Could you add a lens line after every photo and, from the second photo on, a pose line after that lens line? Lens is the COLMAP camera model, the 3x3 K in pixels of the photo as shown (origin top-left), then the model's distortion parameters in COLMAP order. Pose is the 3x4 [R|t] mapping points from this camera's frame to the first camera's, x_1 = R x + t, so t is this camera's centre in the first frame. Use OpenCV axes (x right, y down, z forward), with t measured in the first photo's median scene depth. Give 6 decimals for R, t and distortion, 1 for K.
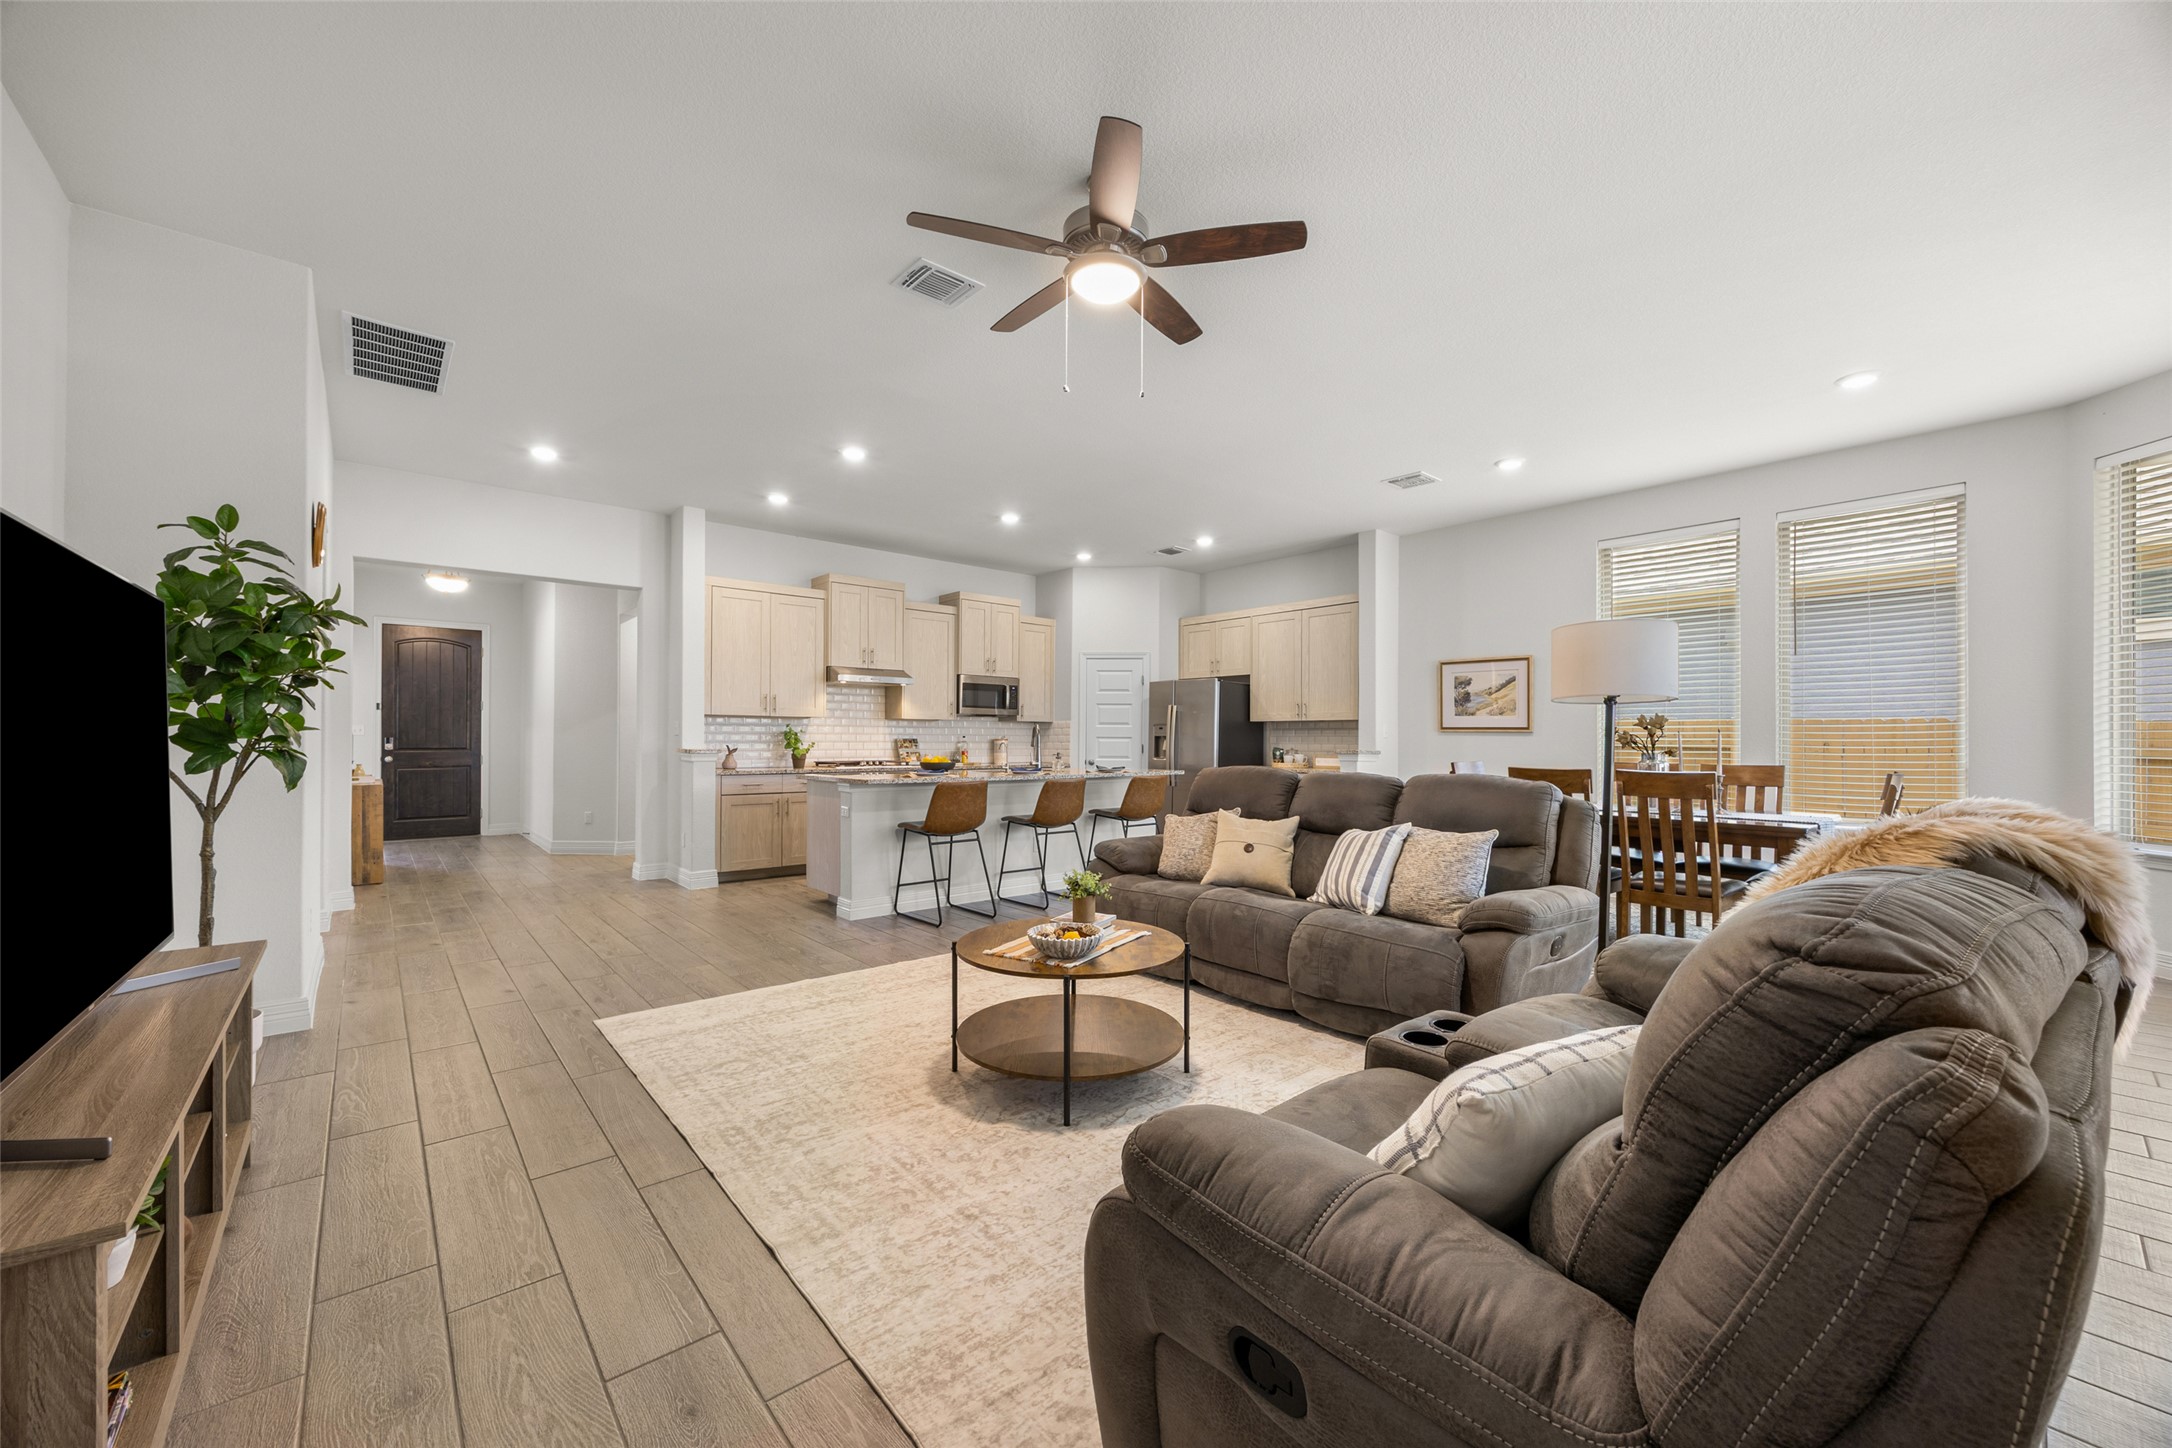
lens RADIAL K [[833.1, 0, 1090.5], [0, 833.1, 730.9], [0, 0, 1]] dist [-0.000442, 0.000101]
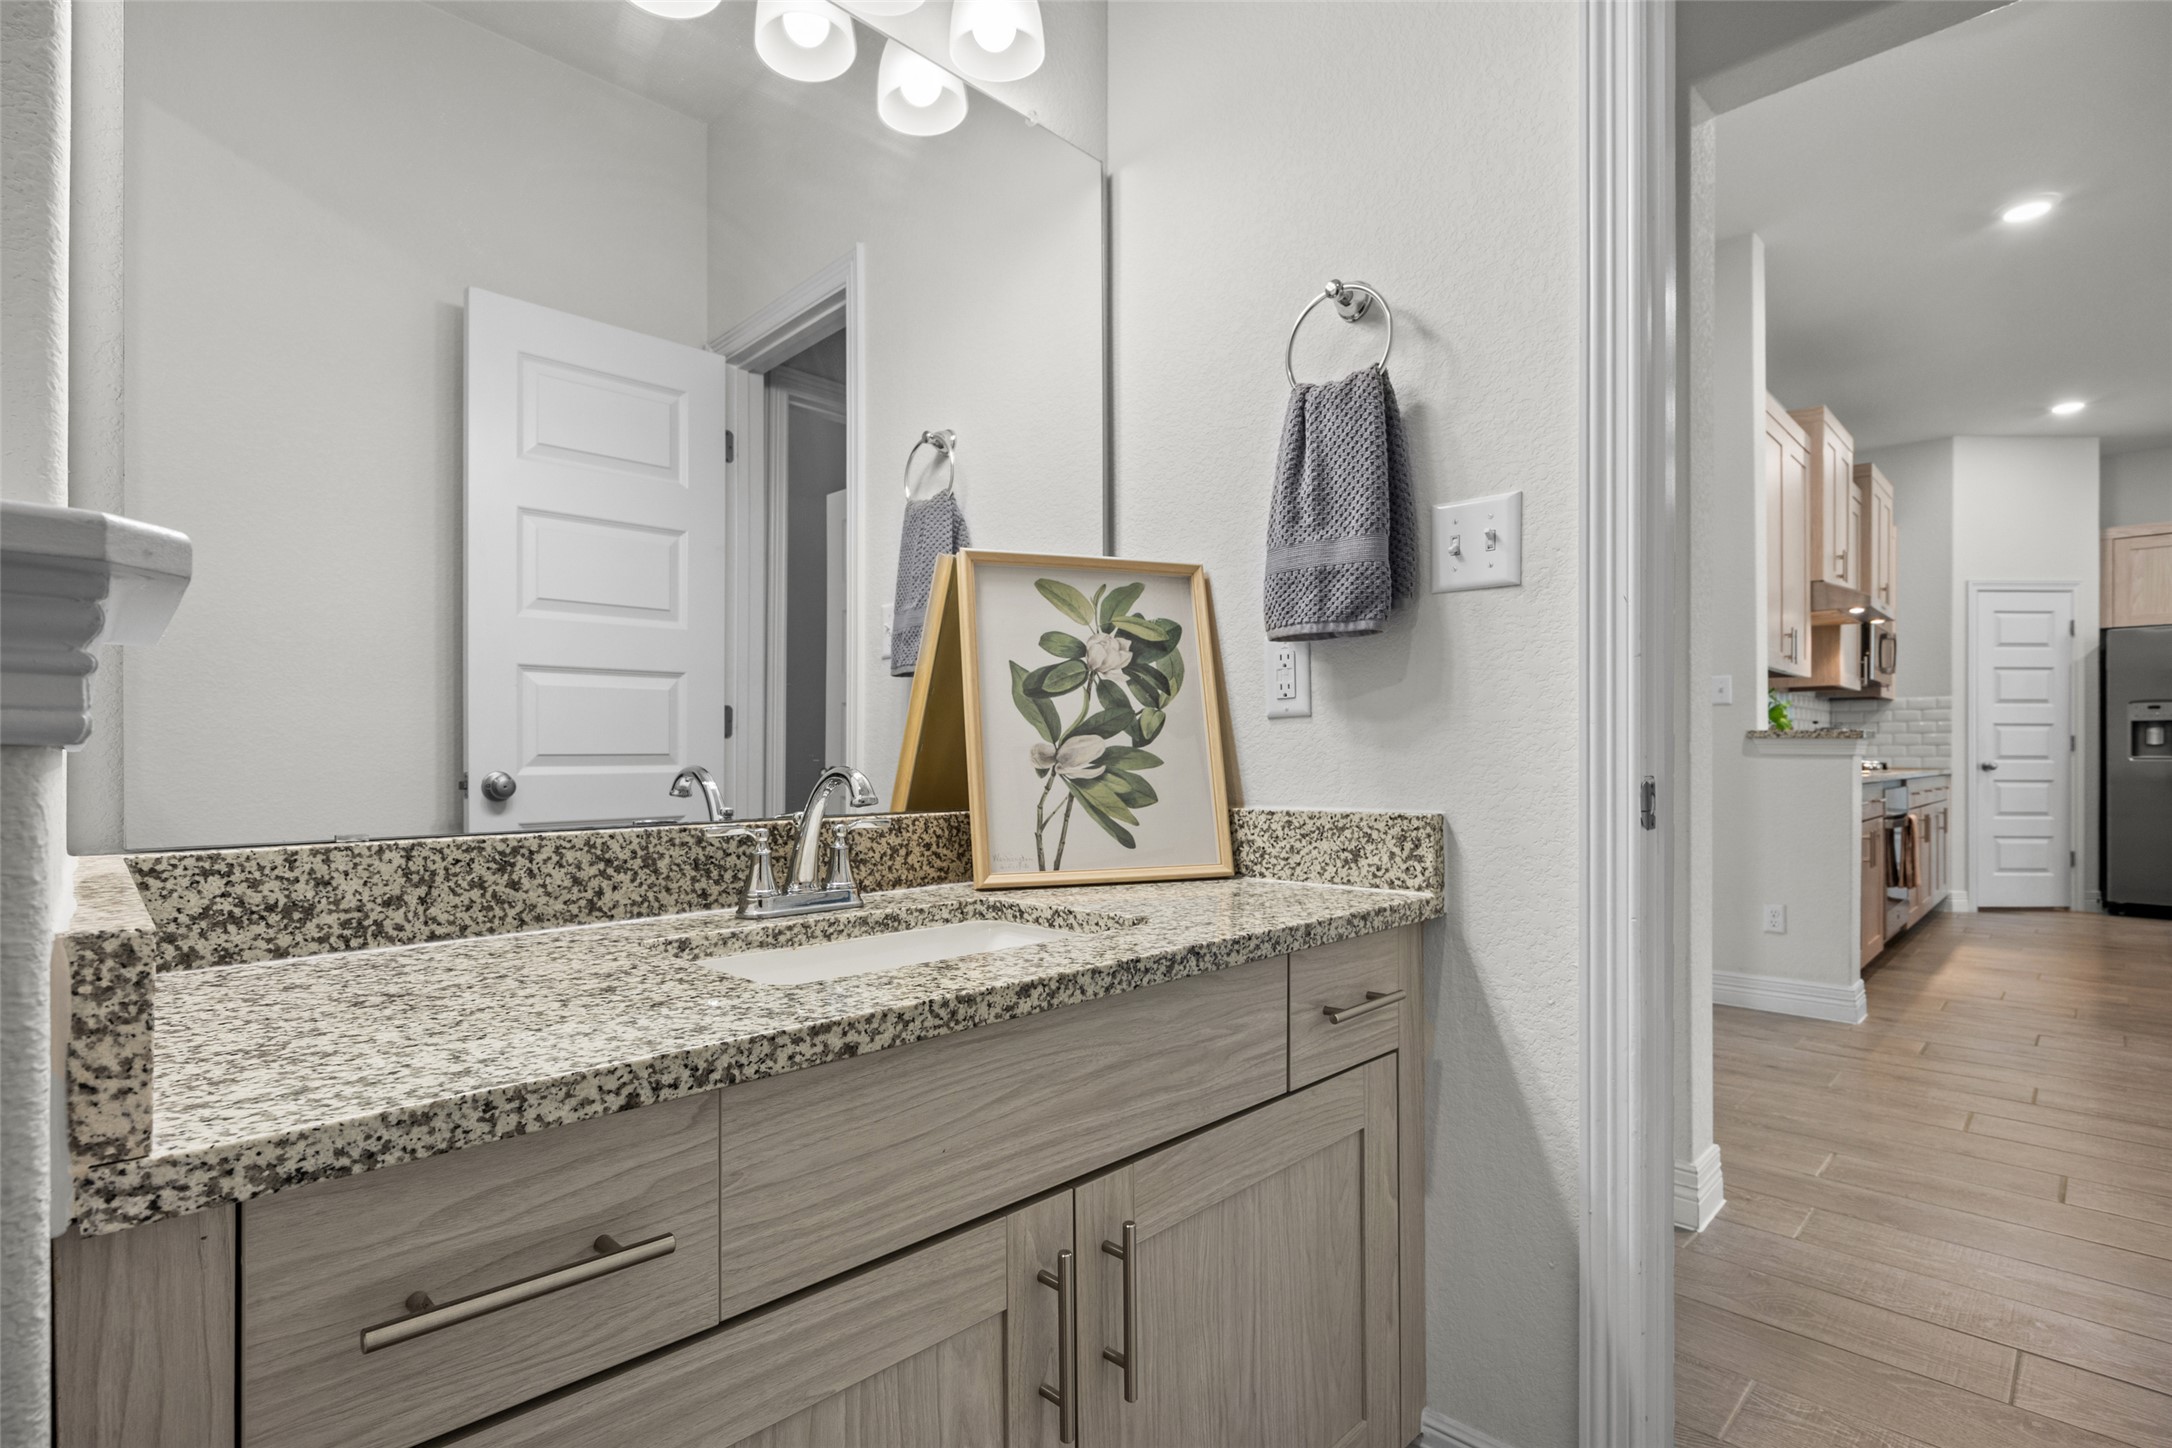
lens RADIAL K [[1019.0, 0, 1091.2], [0, 1019.0, 751.6], [0, 0, 1]] dist [-0.003208, -0.001446]
pose [[0.997348, -0.001169, 0.072767, -0.968417], [0.000333, 0.999934, 0.011493, 0.026811], [-0.072776, -0.011438, 0.997283, 0.474967]]
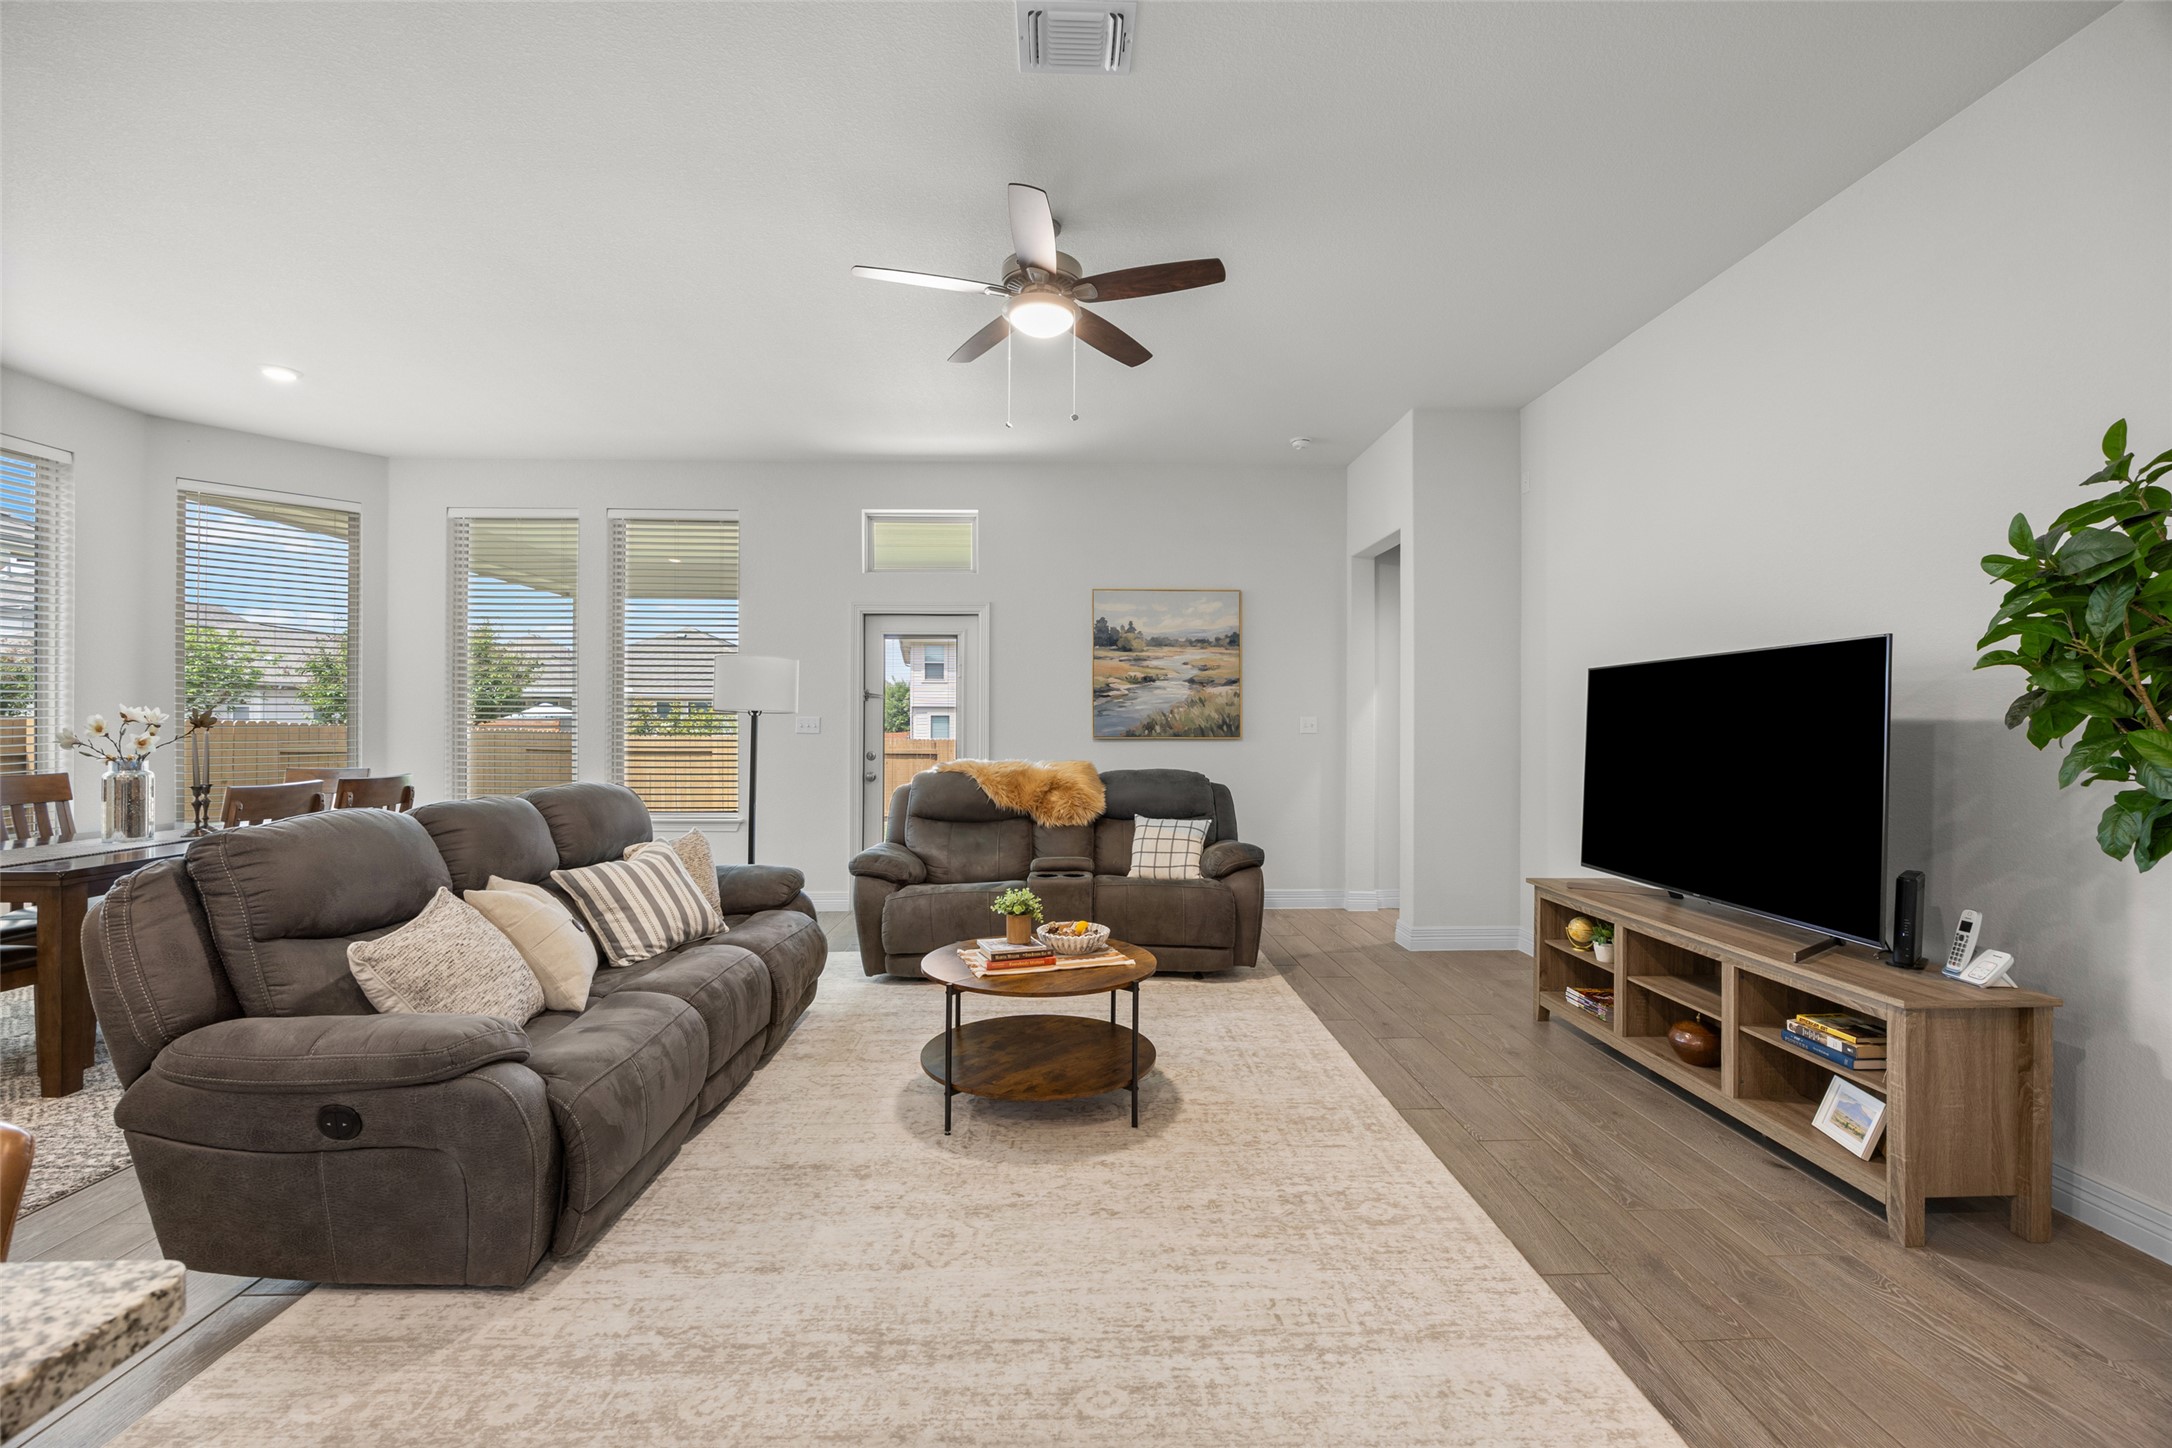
lens RADIAL K [[917.3, 0, 1093.5], [0, 917.3, 728.8], [0, 0, 1]] dist [-0.012318, -0.000168]
pose [[-0.774211, -0.008291, 0.632873, -0.343637], [-0.011407, 0.999935, -0.000855, -0.007969], [-0.632824, -0.007881, -0.774255, 0.826429]]
